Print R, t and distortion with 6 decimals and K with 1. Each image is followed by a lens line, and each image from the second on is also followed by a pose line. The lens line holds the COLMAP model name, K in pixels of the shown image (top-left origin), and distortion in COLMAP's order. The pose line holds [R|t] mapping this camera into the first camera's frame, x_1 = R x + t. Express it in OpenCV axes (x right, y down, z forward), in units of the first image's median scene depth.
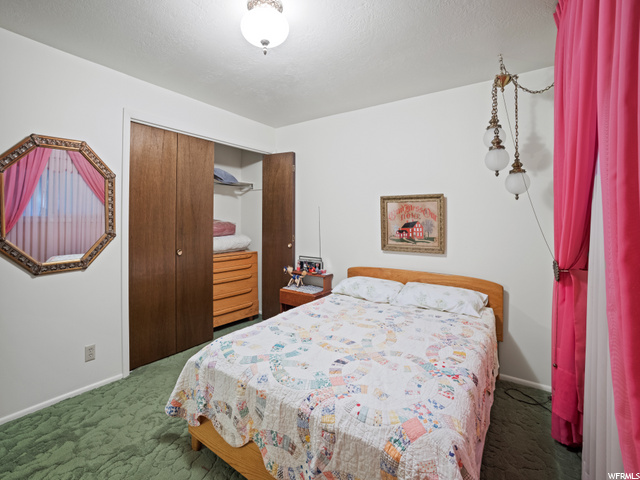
lens RADIAL K [[291.9, 0, 296.9], [0, 291.9, 221.4], [0, 0, 1]] dist [-0.032555, -0.000204]
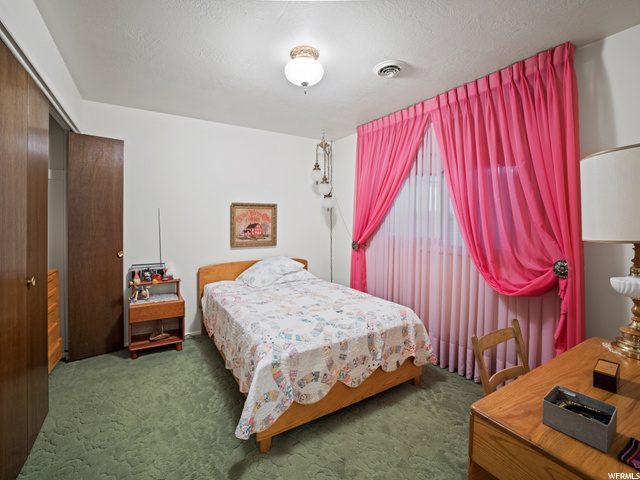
lens RADIAL K [[291.9, 0, 296.9], [0, 291.9, 221.4], [0, 0, 1]] dist [-0.032555, -0.000204]
pose [[0.382731, -0.005660, 0.923843, -0.798855], [-0.001939, 0.999974, 0.006930, -0.019159], [-0.923858, -0.004443, 0.382710, 0.325620]]
